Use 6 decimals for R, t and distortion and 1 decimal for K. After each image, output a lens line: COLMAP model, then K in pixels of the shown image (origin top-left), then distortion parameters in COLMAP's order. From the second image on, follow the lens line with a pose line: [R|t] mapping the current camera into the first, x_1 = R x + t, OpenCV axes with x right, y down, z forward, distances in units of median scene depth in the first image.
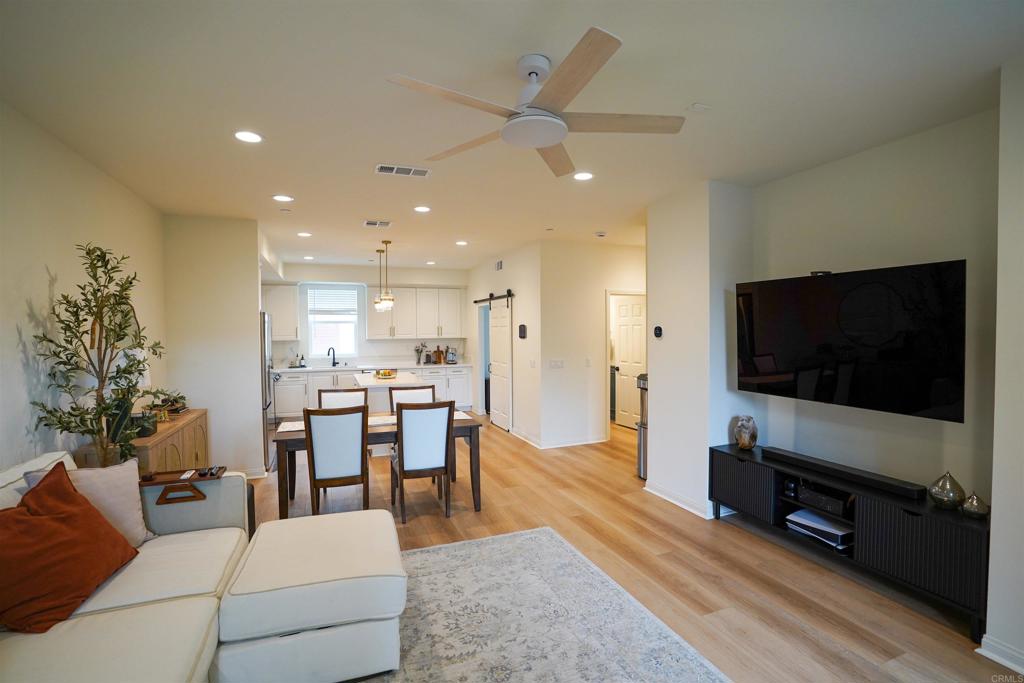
lens RADIAL K [[476.1, 0, 513.8], [0, 476.1, 348.3], [0, 0, 1]] dist [-0.068999, 0.027673]
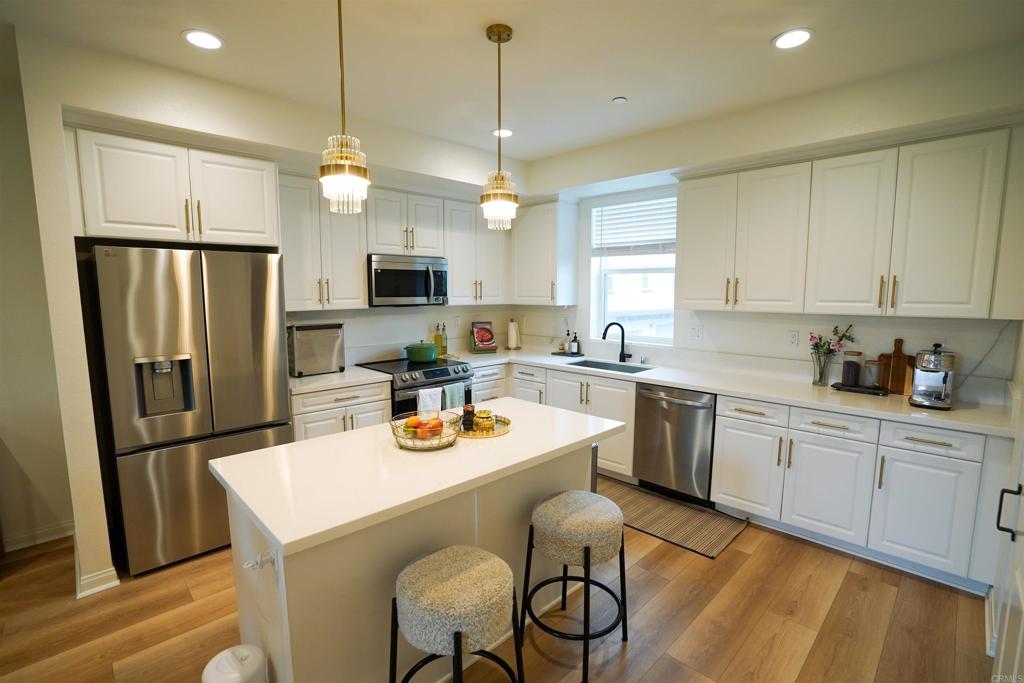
lens RADIAL K [[476.1, 0, 513.8], [0, 476.1, 348.3], [0, 0, 1]] dist [-0.068999, 0.027673]
pose [[0.390457, 0.117501, -0.913092, 0.027483], [-0.037885, 0.993032, 0.111588, -0.031485], [0.919841, -0.008978, 0.392188, 0.853290]]
